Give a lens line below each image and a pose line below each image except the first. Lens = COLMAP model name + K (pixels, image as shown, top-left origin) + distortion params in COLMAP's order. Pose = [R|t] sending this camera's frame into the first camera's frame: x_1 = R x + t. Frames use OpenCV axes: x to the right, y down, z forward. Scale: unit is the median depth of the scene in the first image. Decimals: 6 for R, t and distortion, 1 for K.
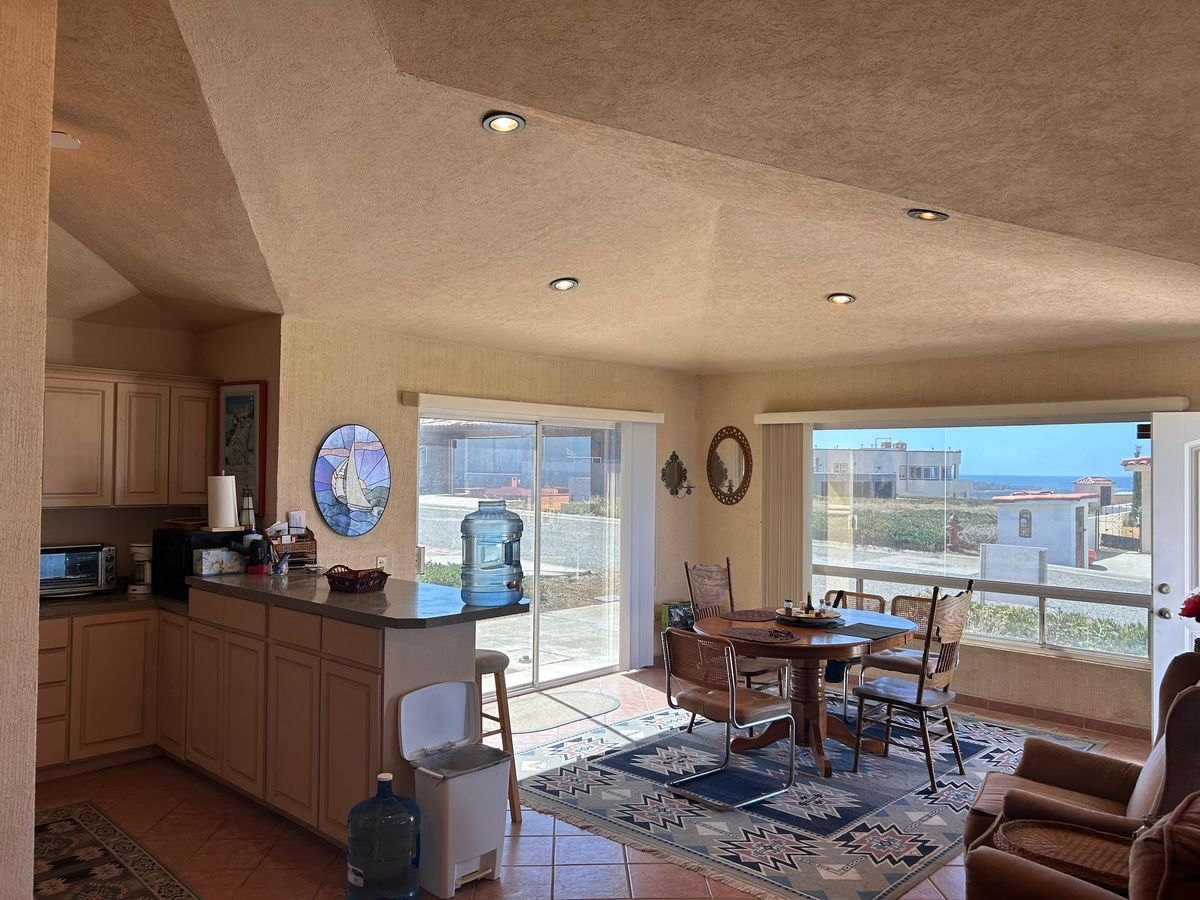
lens RADIAL K [[906.2, 0, 611.3], [0, 906.2, 455.2], [0, 0, 1]] dist [0.055888, -0.054167]
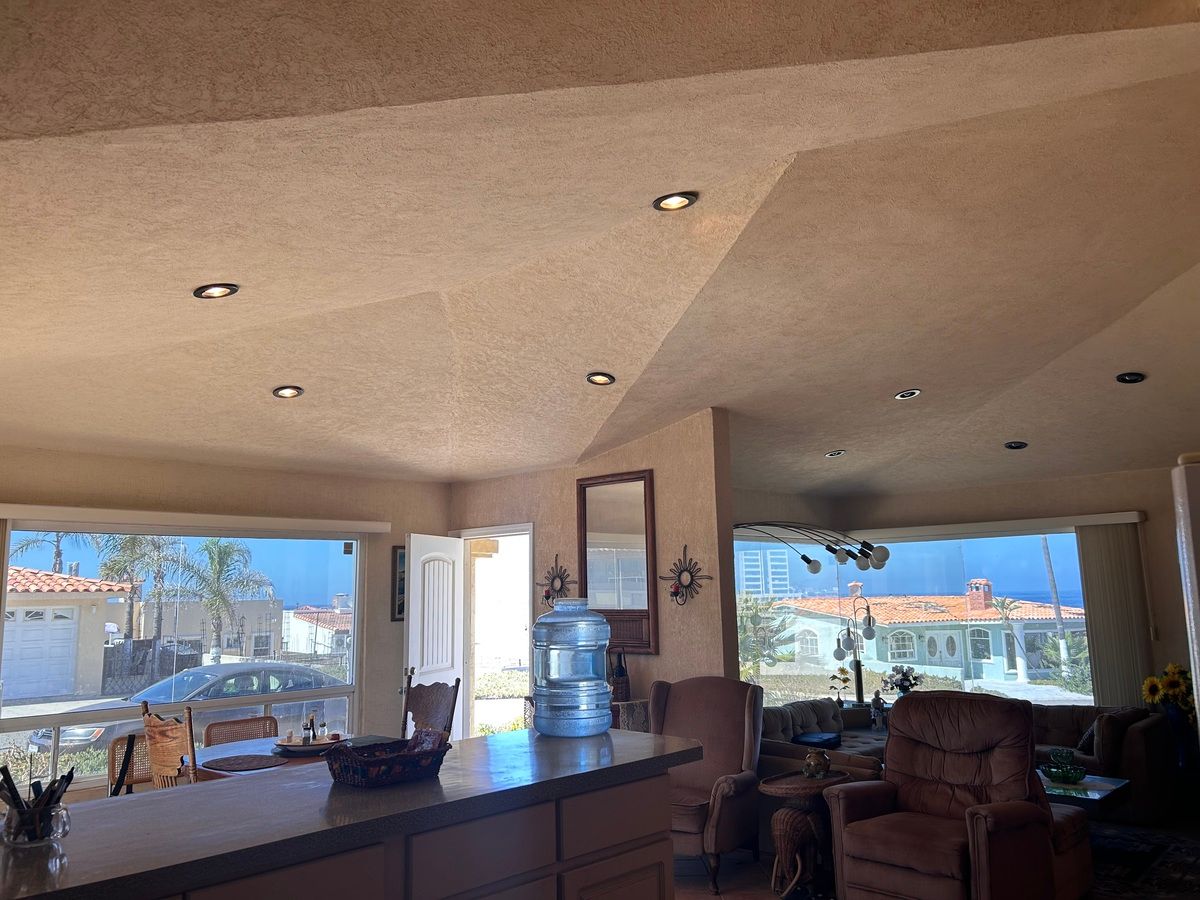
lens RADIAL K [[906.1, 0, 591.0], [0, 906.1, 449.5], [0, 0, 1]] dist [0.054239, -0.054949]
pose [[0.020586, 0.149121, 0.988605, -0.773502], [0.006029, 0.988778, -0.149272, 0.033188], [-0.999770, 0.009033, 0.019456, 0.792213]]
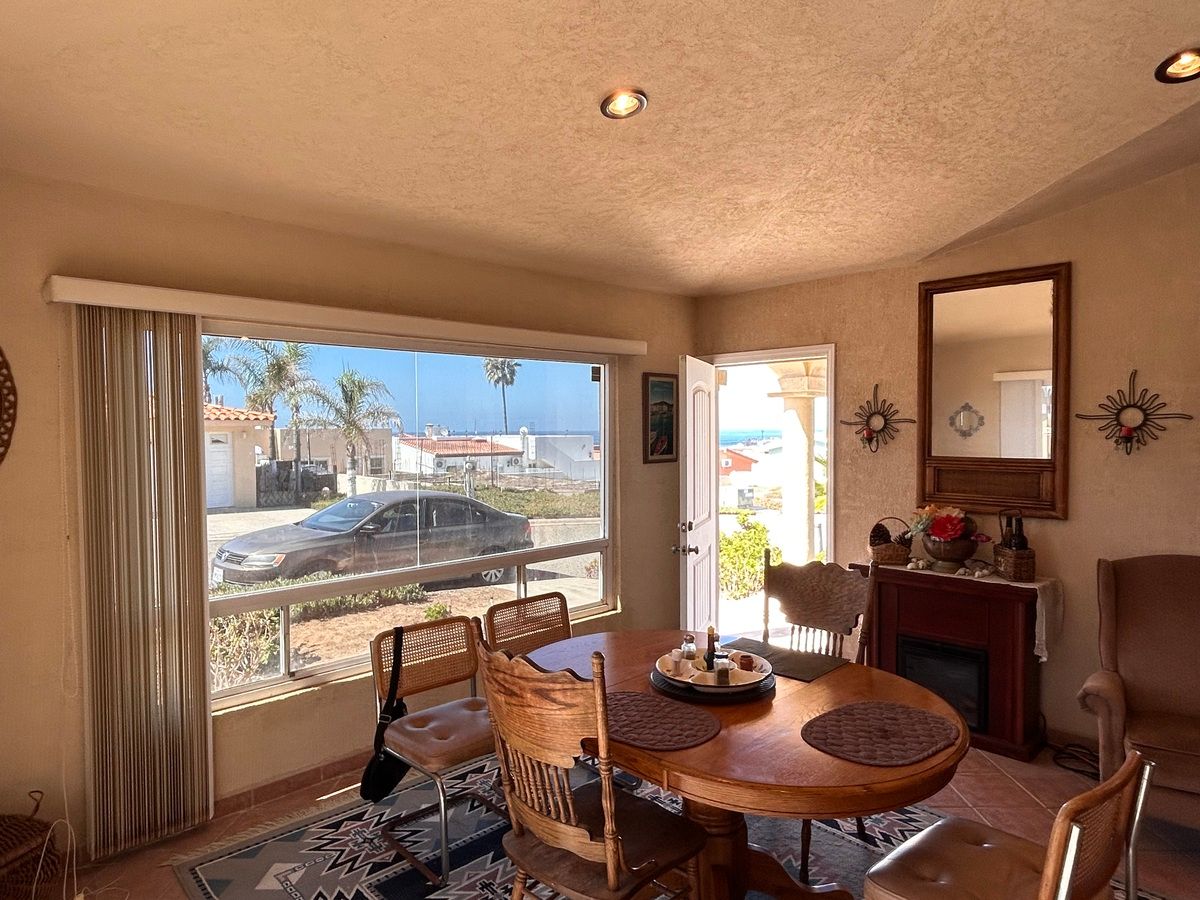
lens RADIAL K [[751.0, 0, 600.0], [0, 751.0, 450.0], [0, 0, 1]] dist [-0.002393, -0.000372]
pose [[0.056608, -0.038810, 0.997642, -0.262442], [-0.005232, 0.999219, 0.039168, 0.028729], [-0.998383, -0.007437, 0.056361, 1.163104]]
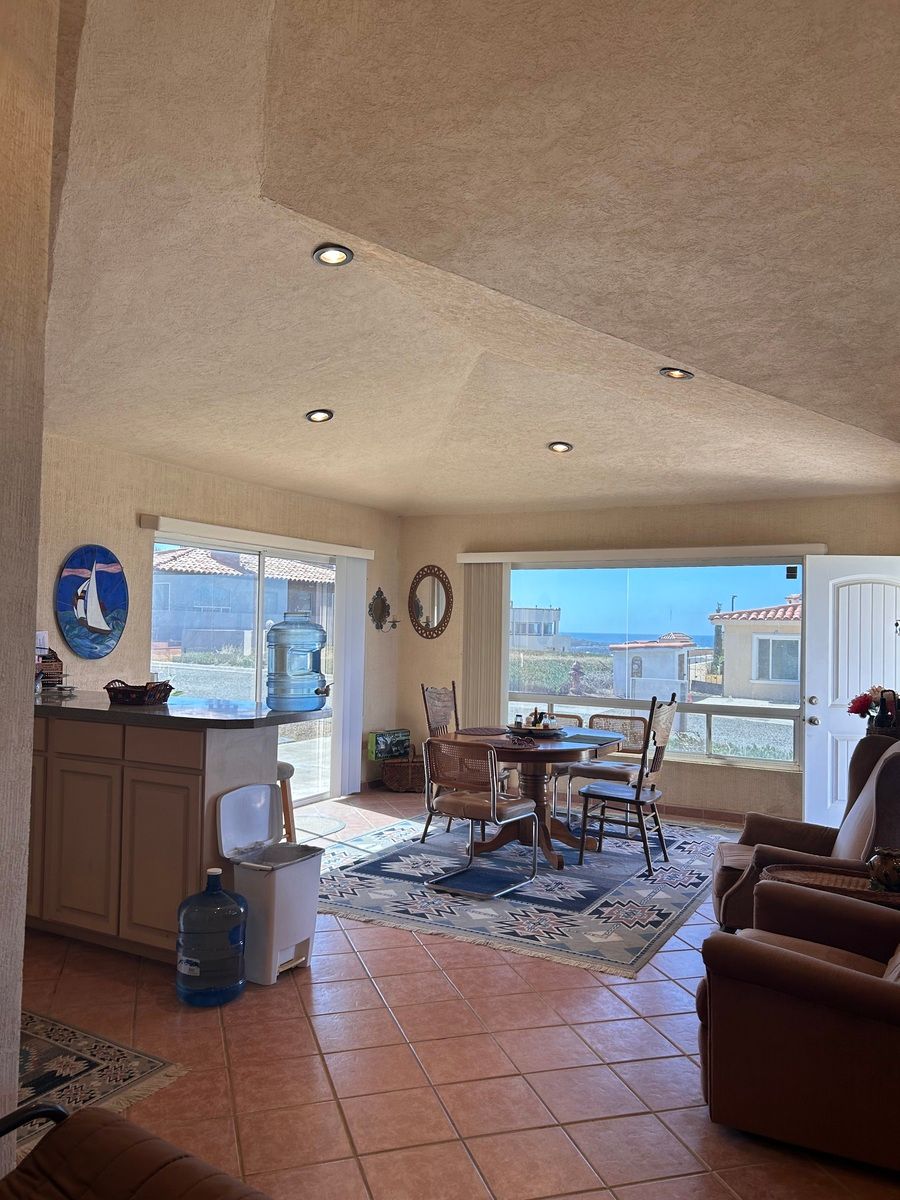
lens RADIAL K [[906.1, 0, 450.6], [0, 906.1, 604.5], [0, 0, 1]] dist [0.054239, -0.054949]
pose [[0.968063, 0.014890, 0.250264, -0.181795], [-0.012808, 0.999869, -0.009945, 0.040666], [-0.250379, 0.006423, 0.968127, -0.051904]]
